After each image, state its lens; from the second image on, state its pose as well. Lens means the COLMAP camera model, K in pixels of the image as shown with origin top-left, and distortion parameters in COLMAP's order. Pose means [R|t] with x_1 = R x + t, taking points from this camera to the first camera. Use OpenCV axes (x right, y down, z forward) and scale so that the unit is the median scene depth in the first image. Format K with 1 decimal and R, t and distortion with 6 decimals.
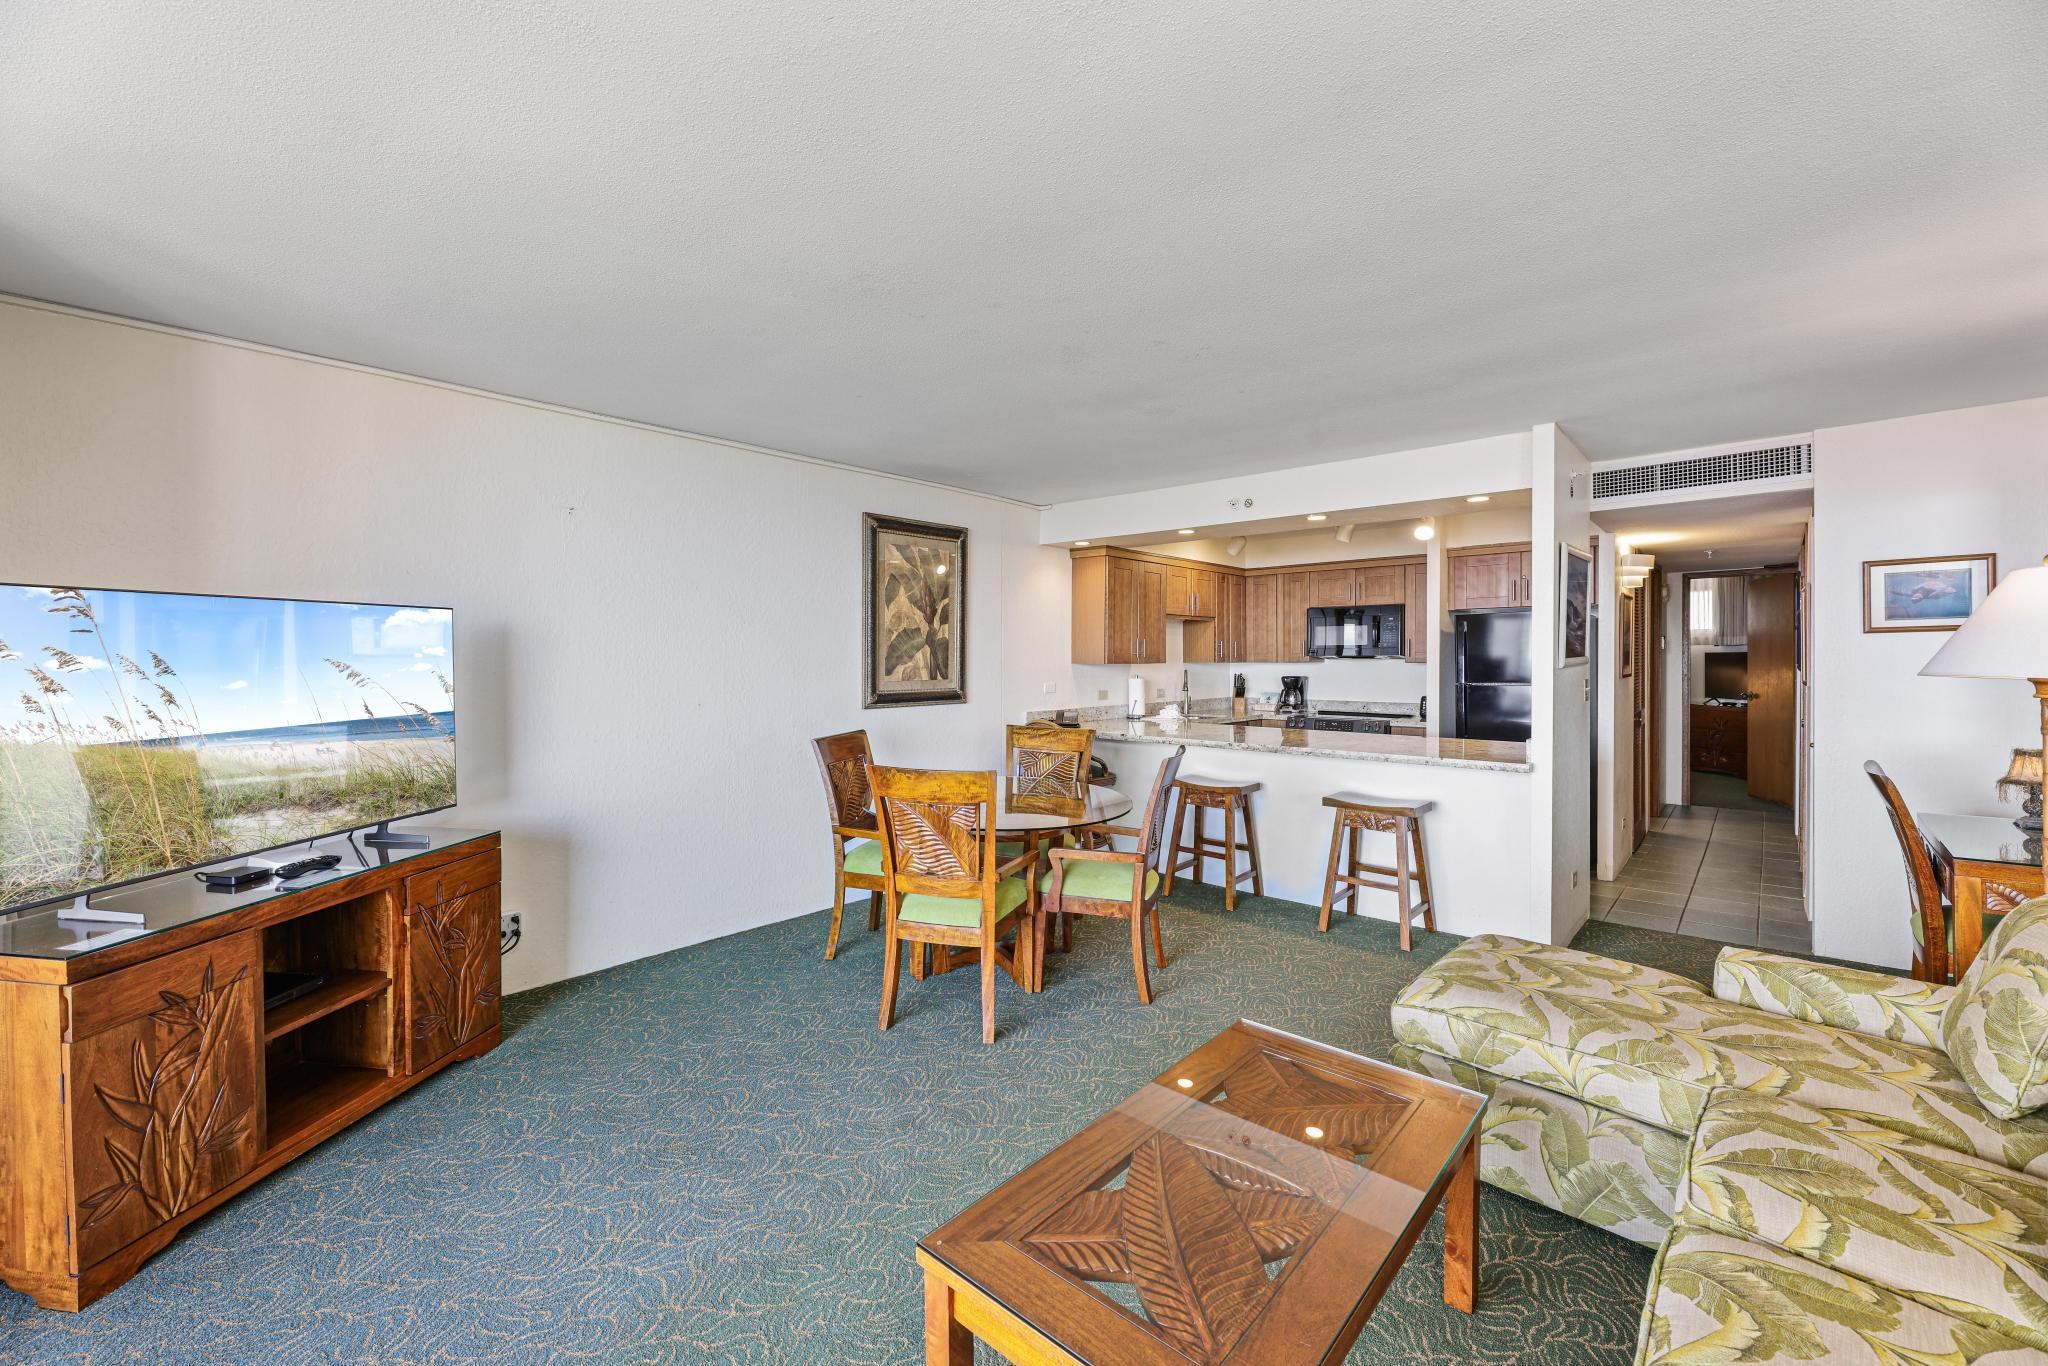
lens RADIAL K [[826.8, 0, 1024.0], [0, 826.8, 683.0], [0, 0, 1]] dist [-0.001176, -0.000247]
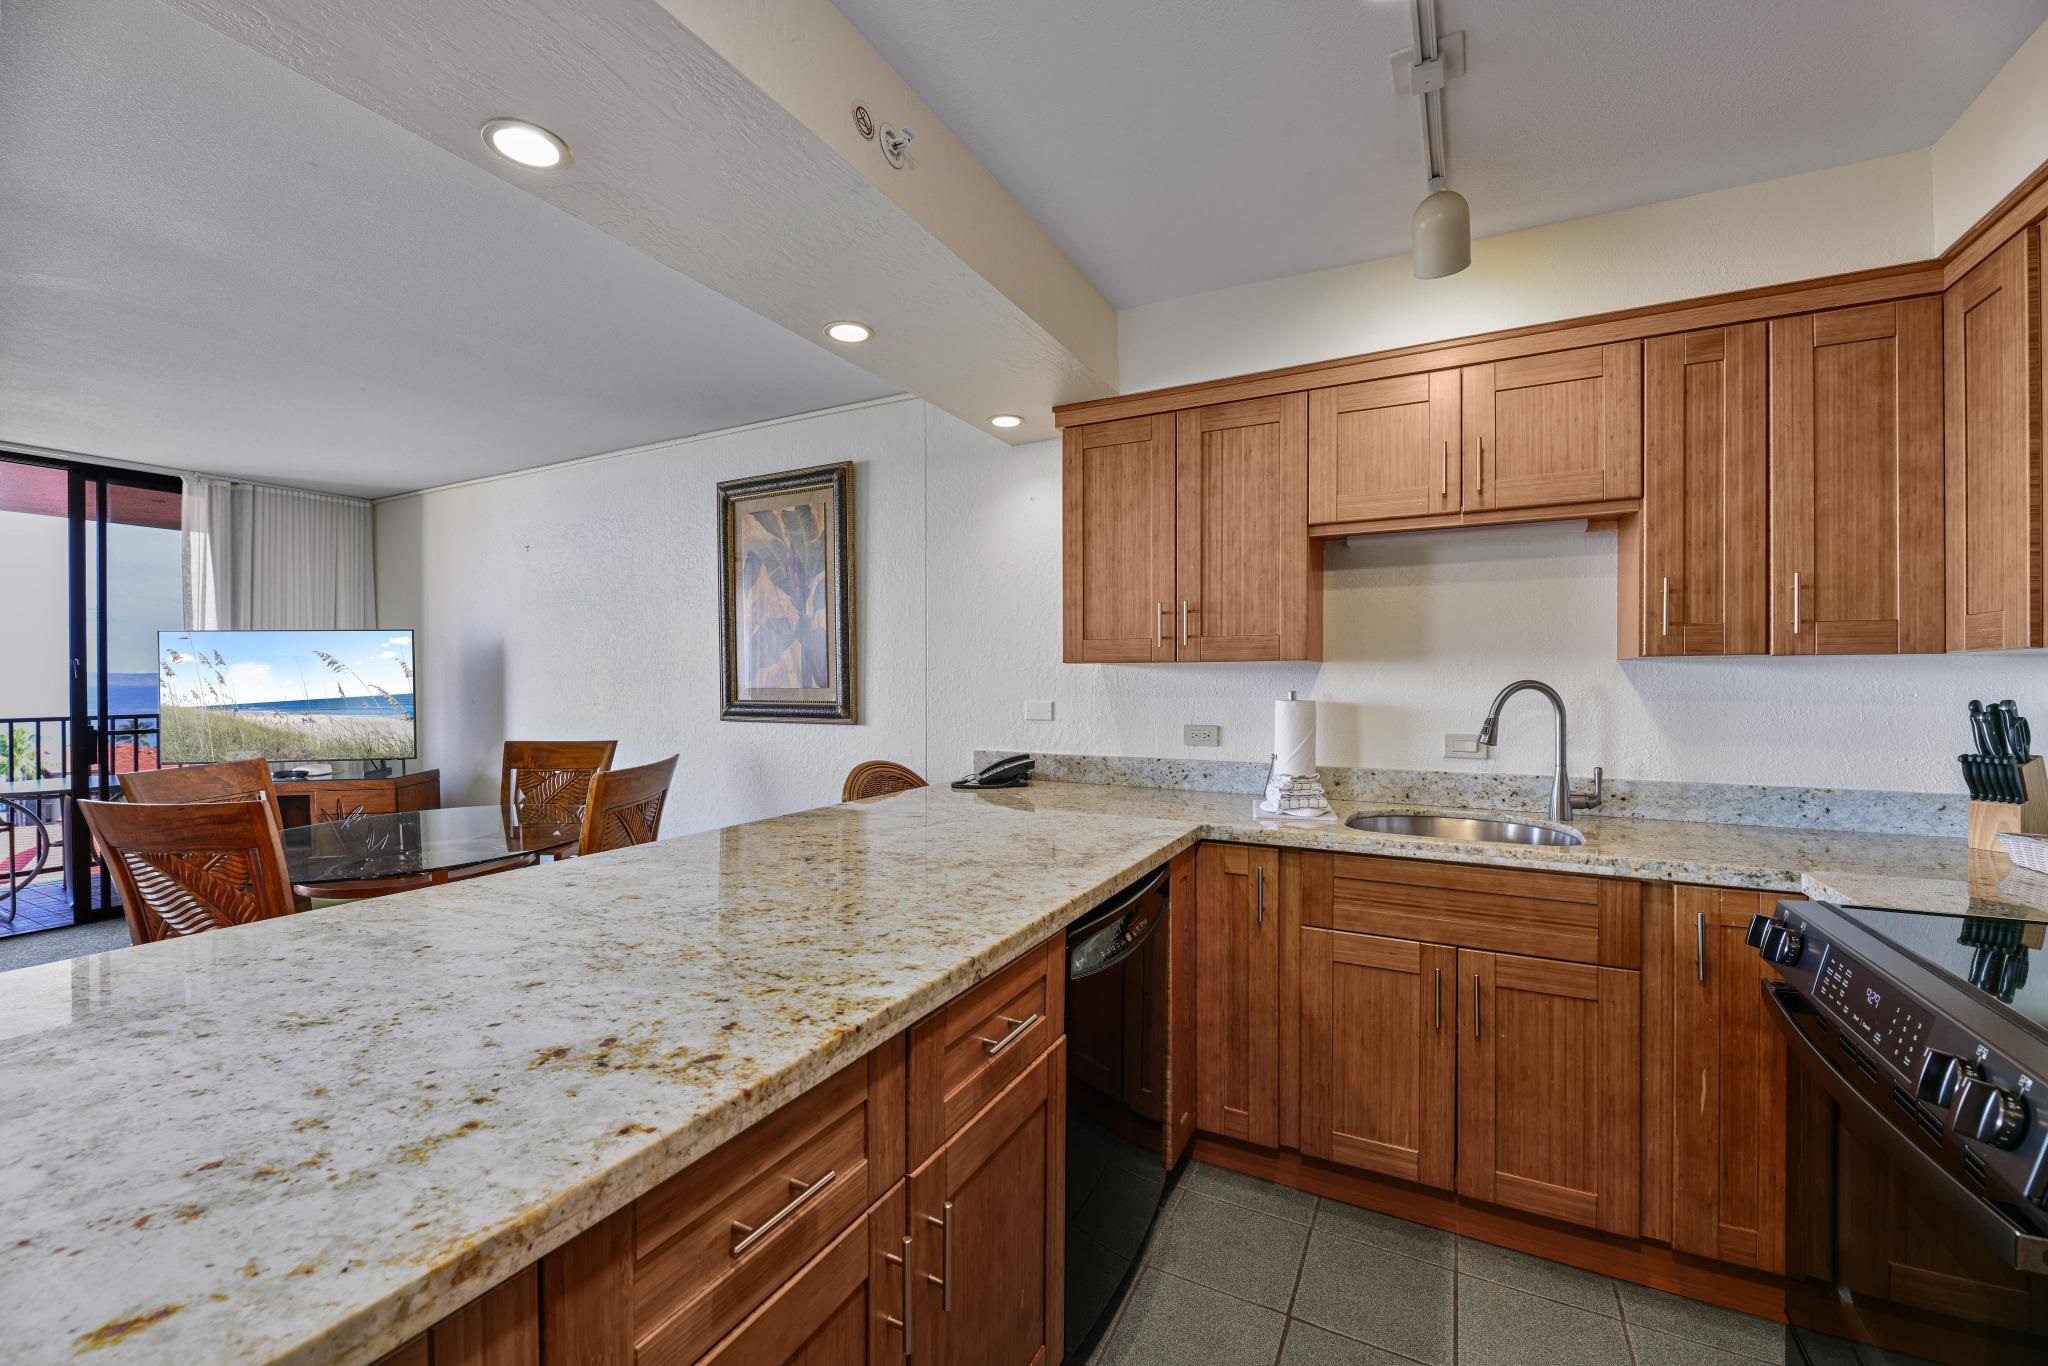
lens RADIAL K [[829.0, 0, 1030.7], [0, 829.0, 687.3], [0, 0, 1]] dist [-0.001391, -0.000476]
pose [[0.249945, 0.007792, -0.968229, 0.646415], [-0.030112, 0.999547, 0.000271, -0.010890], [0.967792, 0.029087, 0.250066, 1.030413]]
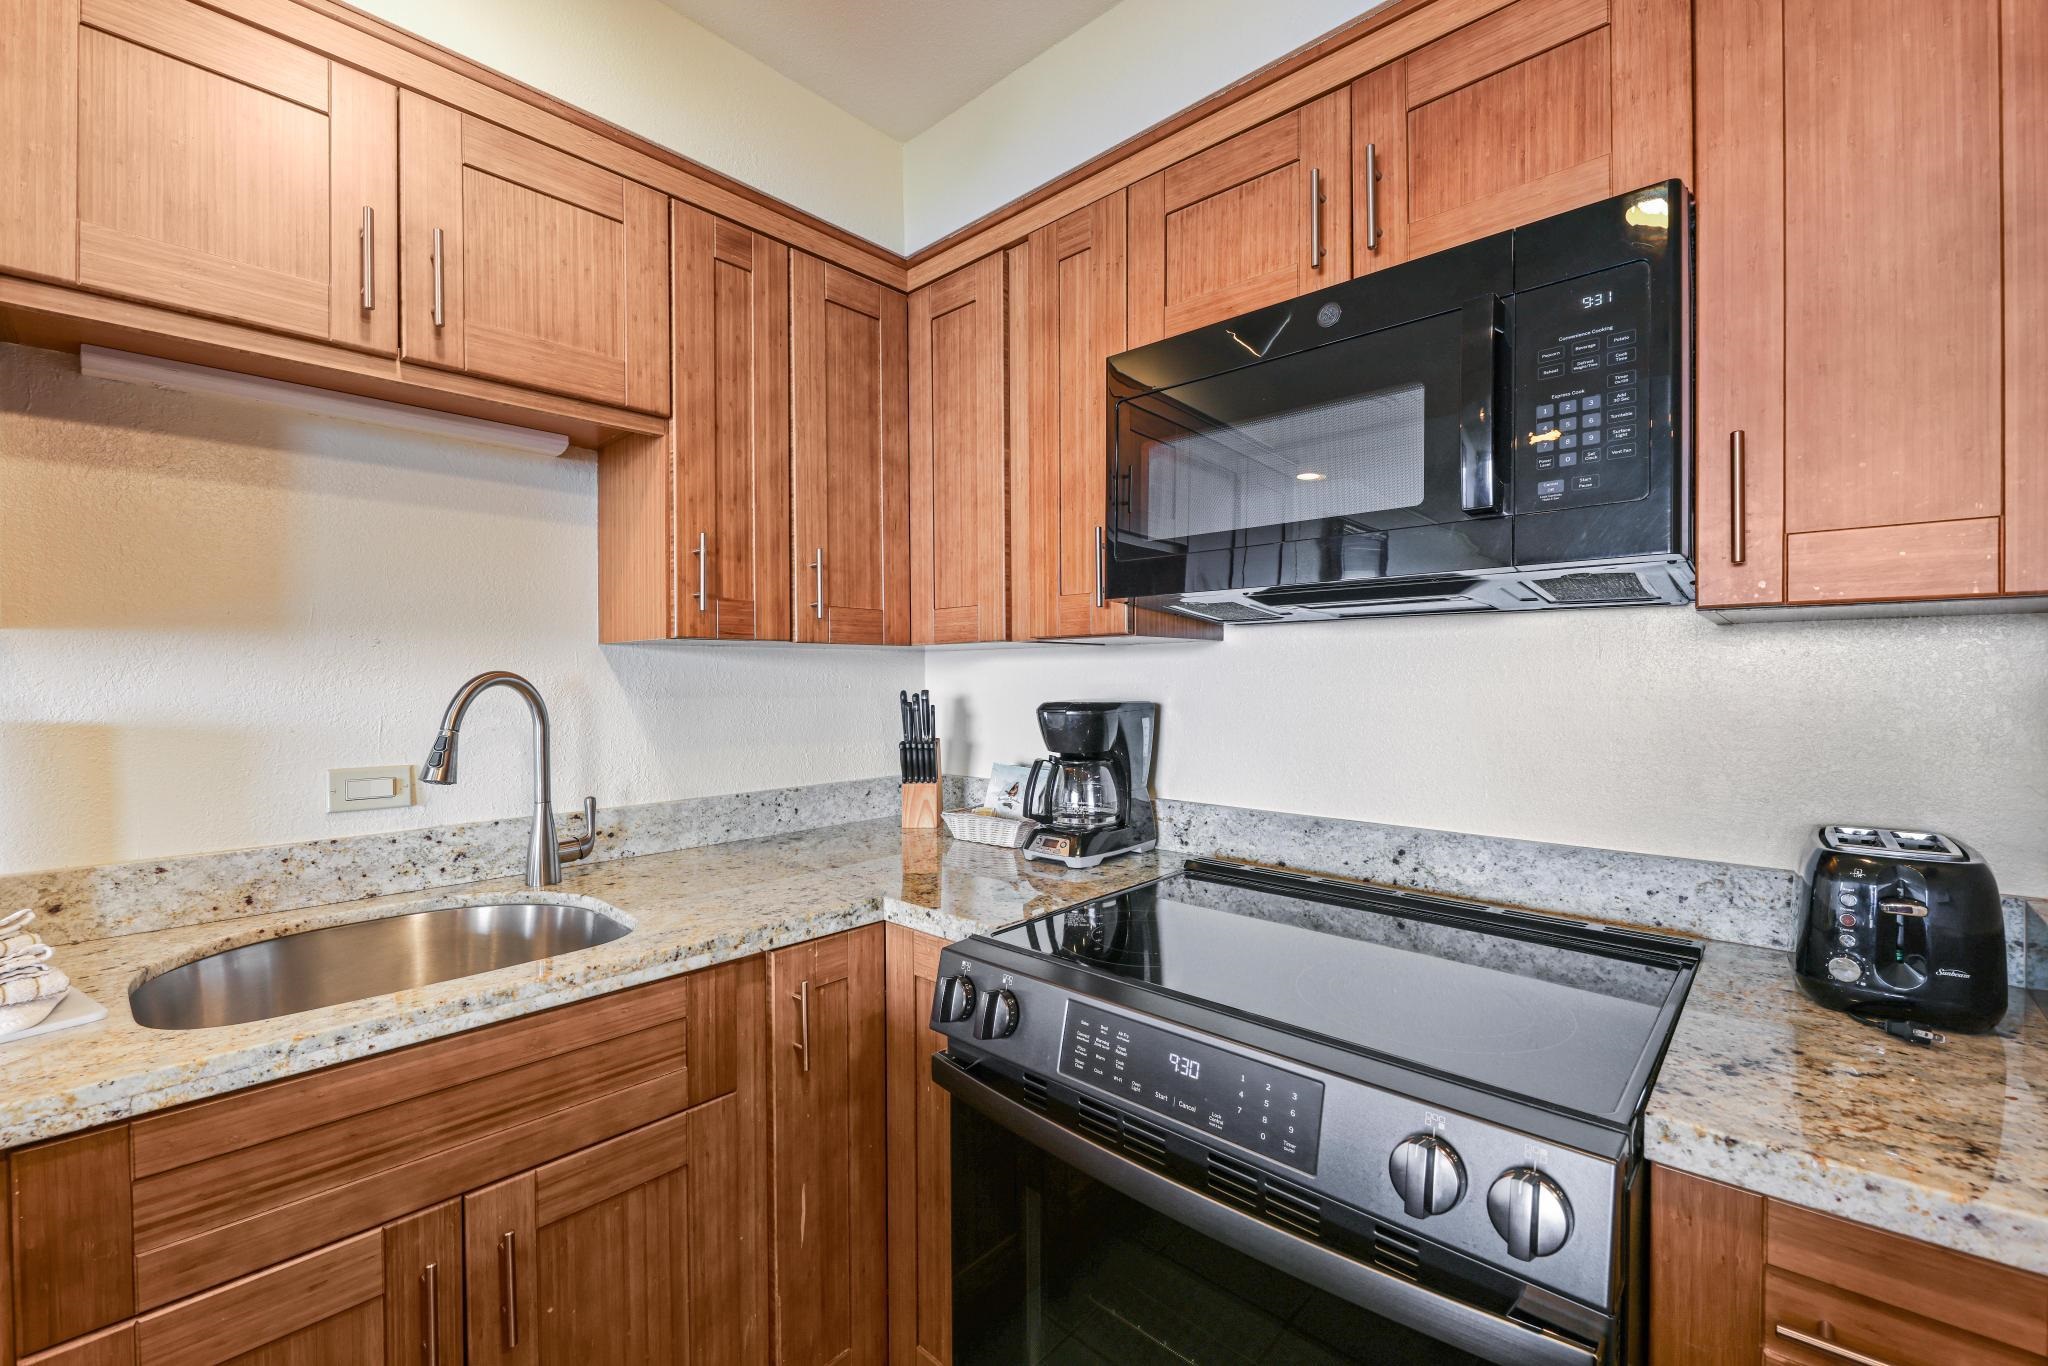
lens RADIAL K [[852.3, 0, 1024.0], [0, 852.3, 683.0], [0, 0, 1]] dist [-0.005640, -0.000844]
pose [[0.999902, -0.000928, -0.013977, 0.457145], [0.000627, 0.999769, -0.021501, -0.012478], [0.013993, 0.021490, 0.999671, 1.122393]]
